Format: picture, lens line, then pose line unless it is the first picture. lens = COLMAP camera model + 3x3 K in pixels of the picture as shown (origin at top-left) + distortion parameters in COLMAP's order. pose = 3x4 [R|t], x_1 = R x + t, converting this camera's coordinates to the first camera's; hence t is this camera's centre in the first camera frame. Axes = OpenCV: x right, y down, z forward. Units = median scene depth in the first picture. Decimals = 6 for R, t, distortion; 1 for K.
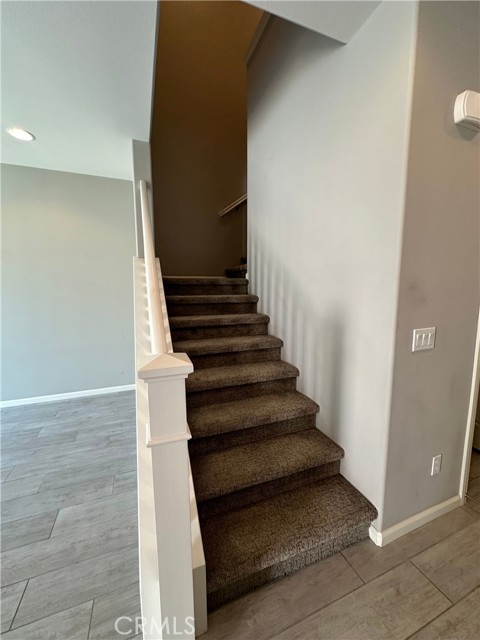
lens RADIAL K [[255.9, 0, 240.1], [0, 255.9, 318.9], [0, 0, 1]] dist [0.000157, 0.000376]
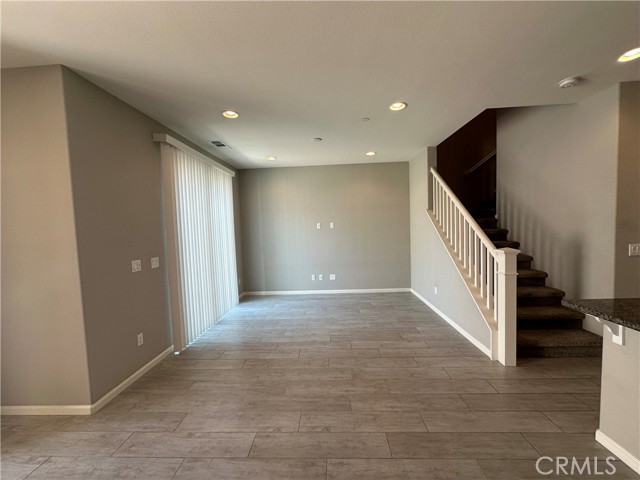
lens RADIAL K [[255.9, 0, 321.6], [0, 255.9, 241.3], [0, 0, 1]] dist [0.000157, 0.000376]
pose [[0.915529, -0.004931, -0.402222, -0.420322], [-0.015612, 0.998736, -0.047780, 0.089318], [0.401950, 0.050023, 0.914294, -1.061650]]
